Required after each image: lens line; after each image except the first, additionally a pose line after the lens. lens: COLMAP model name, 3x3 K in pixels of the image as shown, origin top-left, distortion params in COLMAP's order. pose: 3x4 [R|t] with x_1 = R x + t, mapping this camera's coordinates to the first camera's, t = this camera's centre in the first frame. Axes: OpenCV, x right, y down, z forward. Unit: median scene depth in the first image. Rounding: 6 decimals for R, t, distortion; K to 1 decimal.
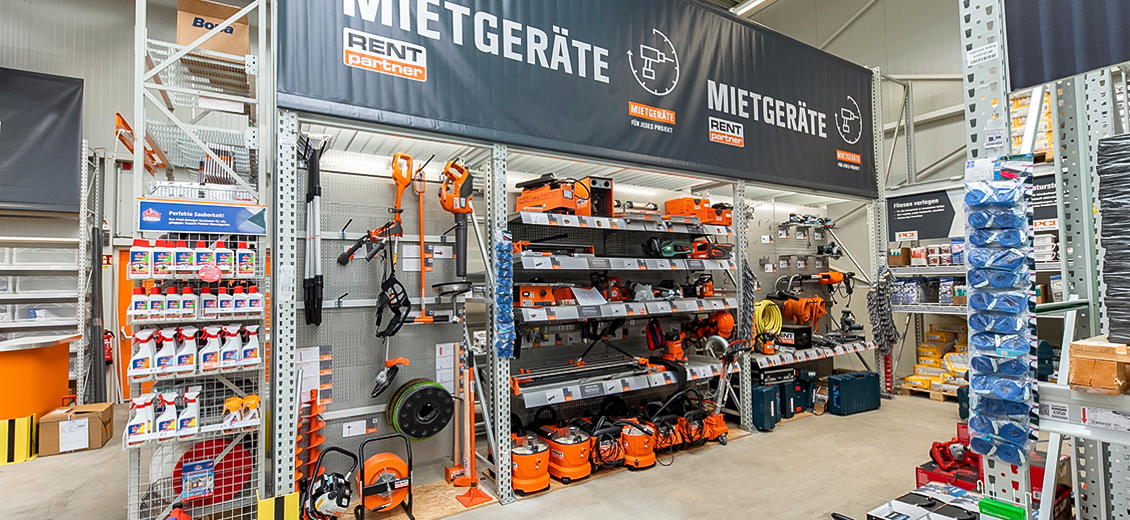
lens RADIAL K [[507.5, 0, 576.7], [0, 507.5, 274.6], [0, 0, 1]] dist [0.000197, 0.000011]
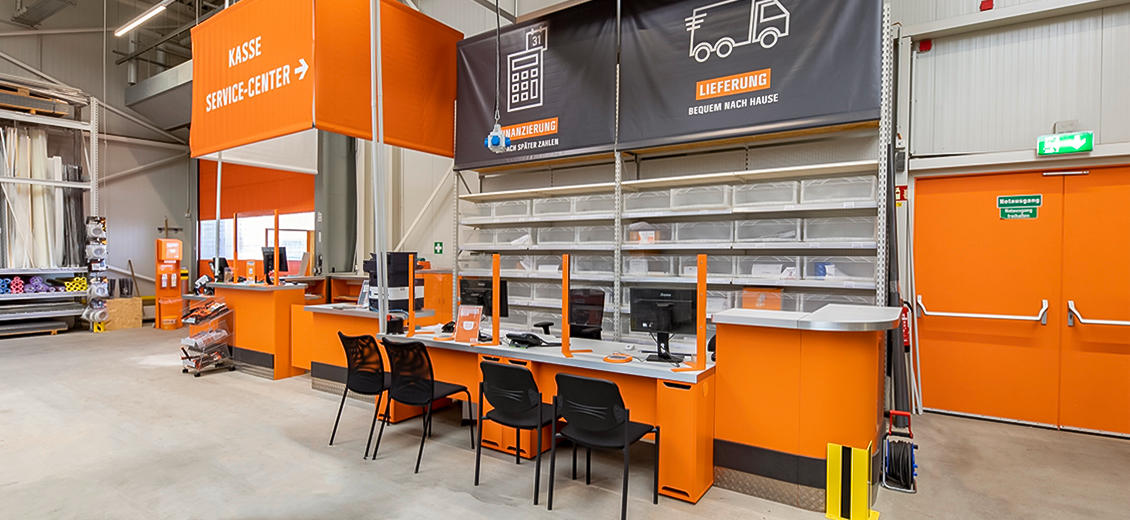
lens RADIAL K [[526.7, 0, 563.6], [0, 526.7, 262.5], [0, 0, 1]] dist [0.000087, 0.000001]
pose [[0.415284, 0.029382, -0.909217, -0.479921], [0.011887, 0.999218, 0.037720, 0.030106], [0.909614, -0.026473, 0.414610, 0.310869]]
